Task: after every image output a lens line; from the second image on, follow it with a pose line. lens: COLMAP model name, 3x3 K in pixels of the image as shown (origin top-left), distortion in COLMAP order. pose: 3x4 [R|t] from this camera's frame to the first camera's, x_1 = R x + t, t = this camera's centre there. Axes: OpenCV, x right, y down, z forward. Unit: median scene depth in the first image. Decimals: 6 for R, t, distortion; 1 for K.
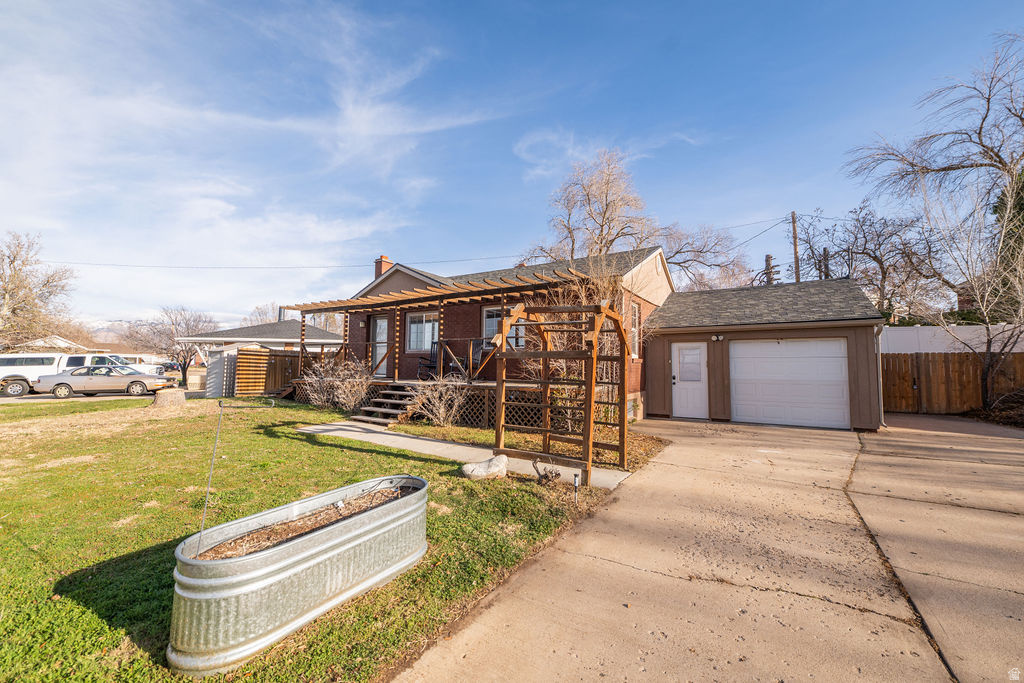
lens RADIAL K [[402.4, 0, 516.0], [0, 402.4, 340.8], [0, 0, 1]] dist [-0.002369, -0.000730]
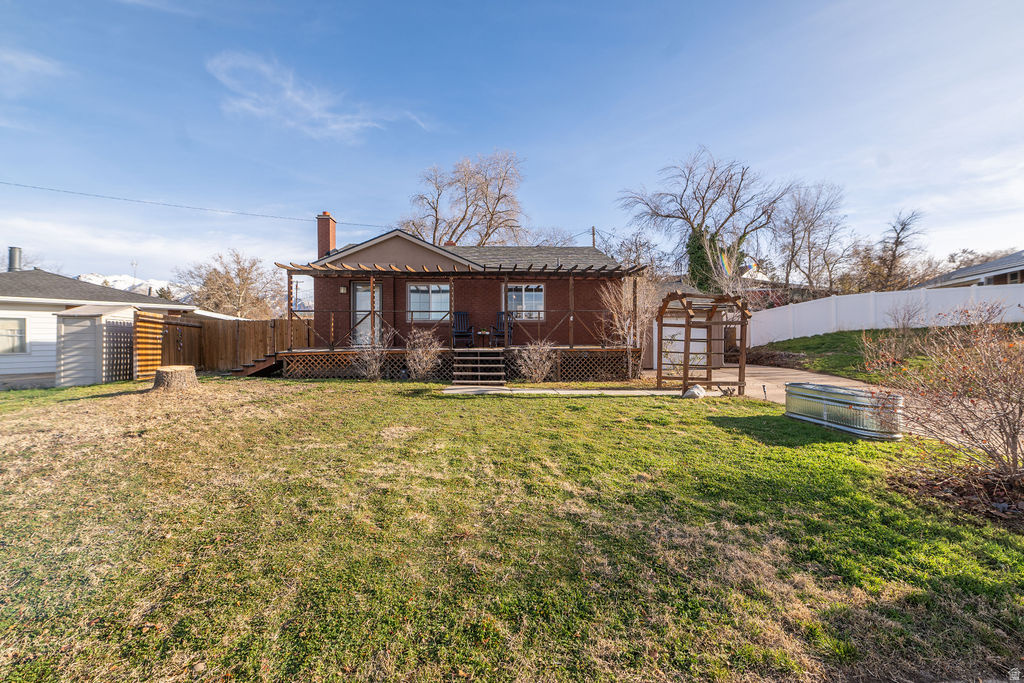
lens RADIAL K [[402.4, 0, 509.2], [0, 402.4, 342.2], [0, 0, 1]] dist [-0.002369, -0.000730]
pose [[0.805266, -0.011021, 0.592811, -0.424610], [-0.026897, 0.998119, 0.055093, 0.010697], [-0.592303, -0.060310, 0.803455, 0.035099]]
